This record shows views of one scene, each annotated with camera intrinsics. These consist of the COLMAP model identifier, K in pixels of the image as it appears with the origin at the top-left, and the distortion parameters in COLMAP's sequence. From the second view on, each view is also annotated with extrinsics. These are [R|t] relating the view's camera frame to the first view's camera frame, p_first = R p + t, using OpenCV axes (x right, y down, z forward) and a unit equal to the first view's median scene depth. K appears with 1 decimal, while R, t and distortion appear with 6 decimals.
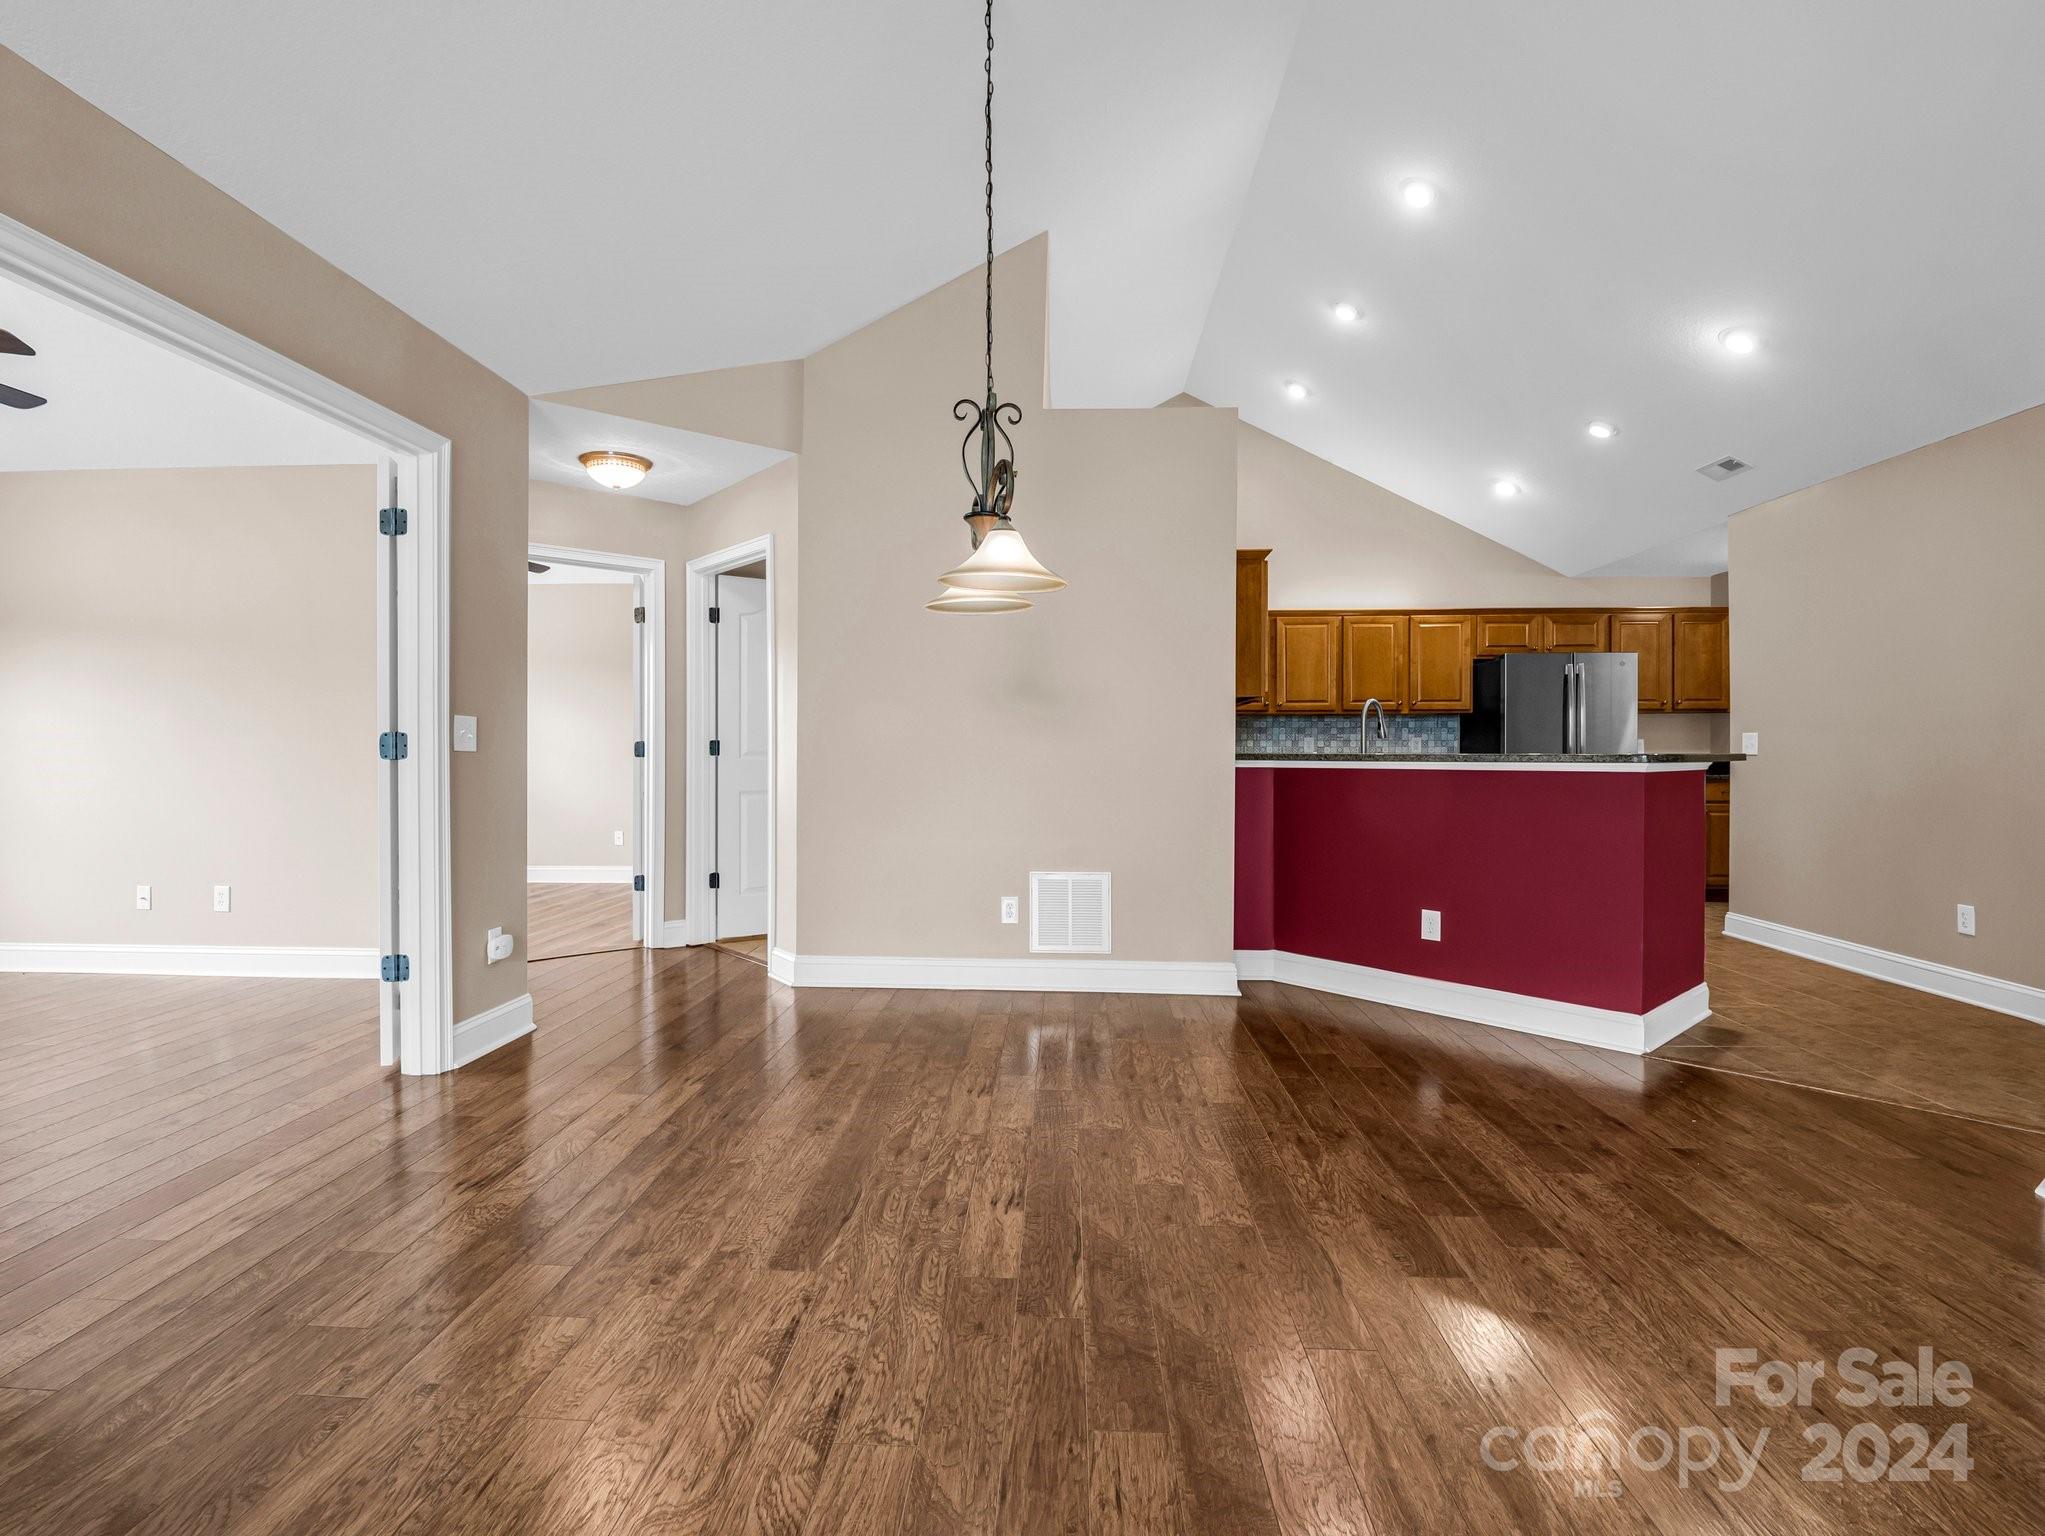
lens RADIAL K [[1011.1, 0, 1003.9], [0, 1011.1, 754.9], [0, 0, 1]] dist [-0.003040, -0.006337]
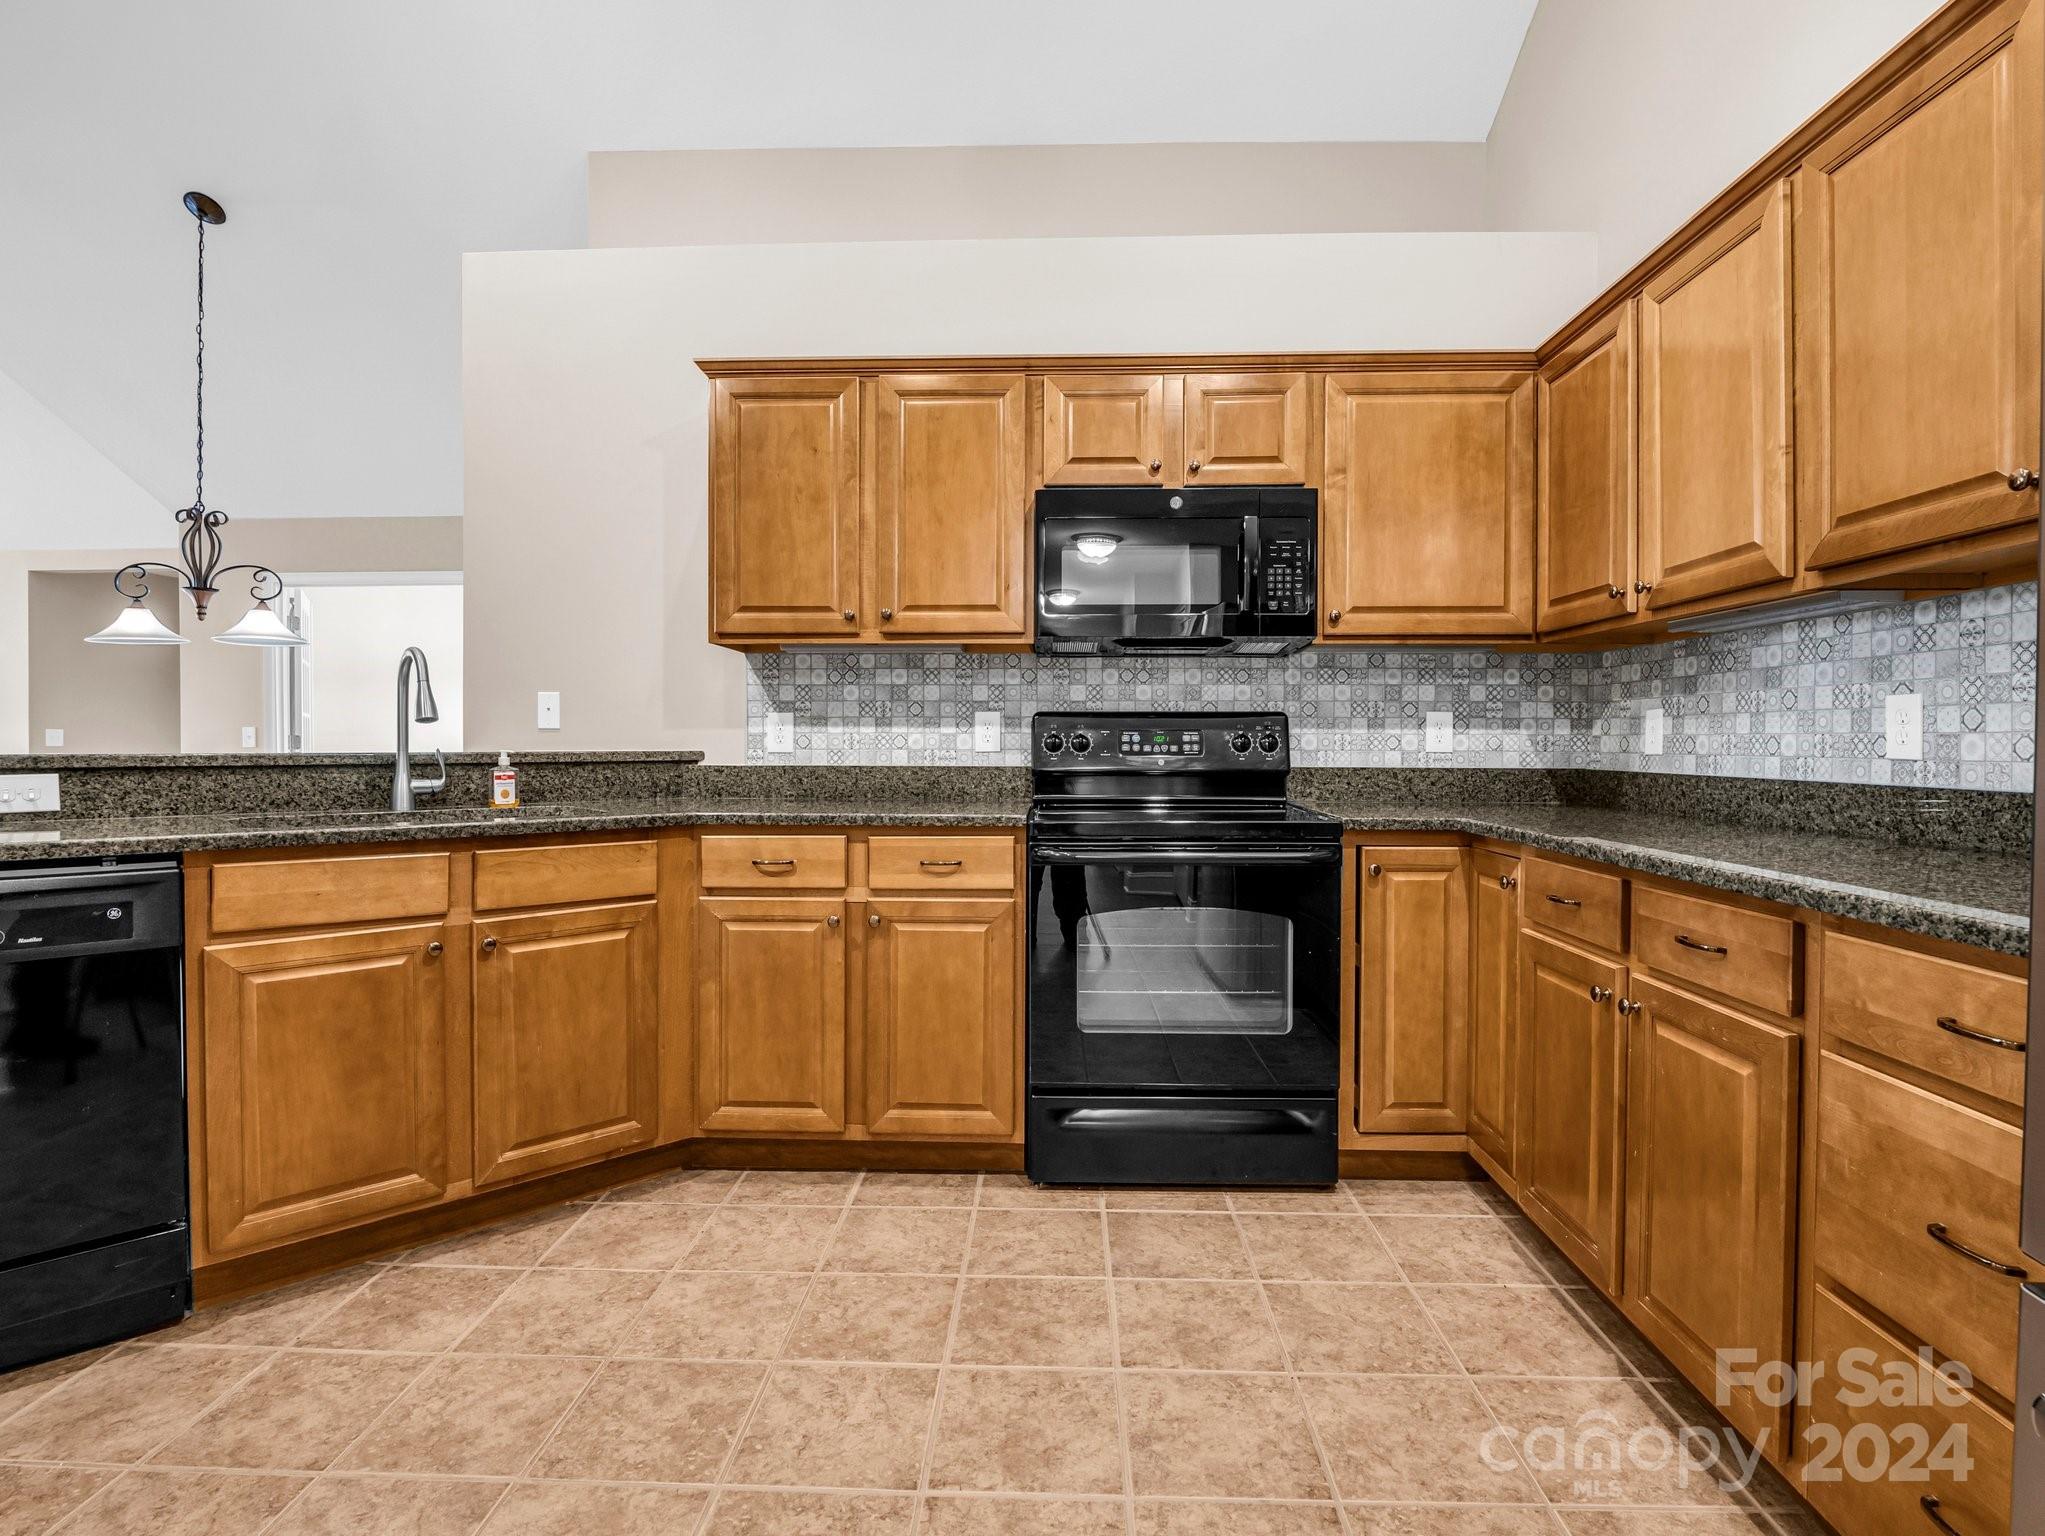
lens RADIAL K [[1011.1, 0, 1026.4], [0, 1011.1, 754.1], [0, 0, 1]] dist [-0.003040, -0.006337]
pose [[0.018550, 0.011291, -0.999764, 0.894732], [-0.007003, 0.999913, 0.011163, -0.007185], [0.999803, 0.006794, 0.018628, 1.318612]]
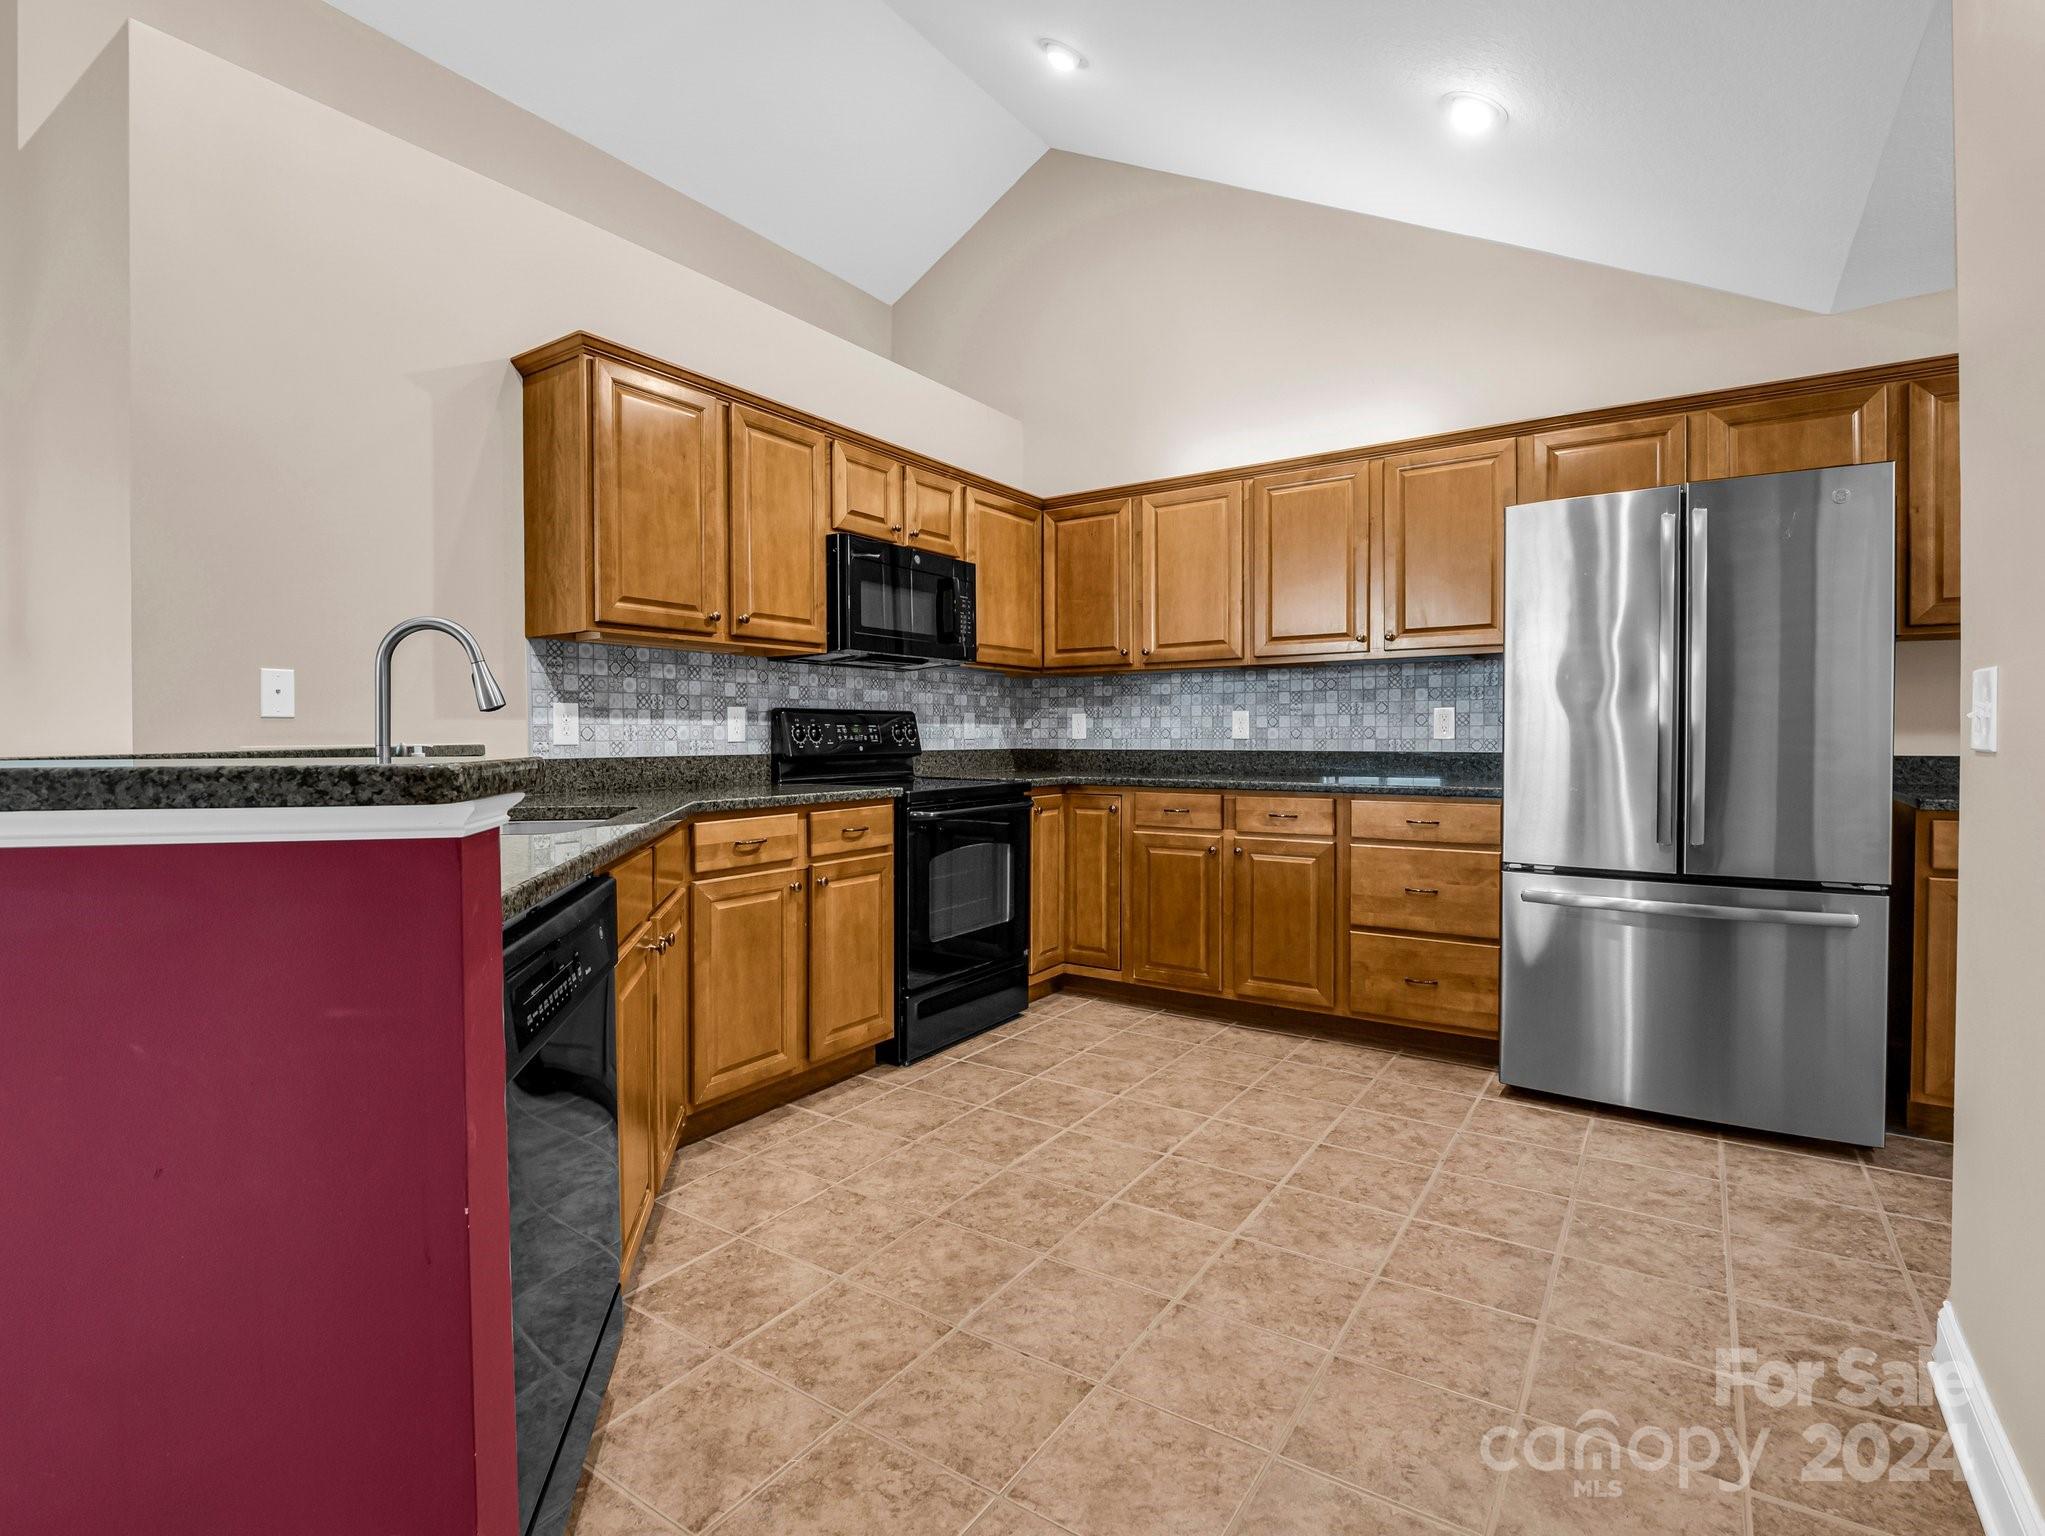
lens RADIAL K [[1011.1, 0, 1013.1], [0, 1011.1, 755.2], [0, 0, 1]] dist [-0.003040, -0.006337]
pose [[0.861315, 0.007292, -0.508019, 0.792480], [0.000896, 0.999874, 0.015871, -0.003101], [0.508071, -0.014125, 0.861200, 0.777467]]
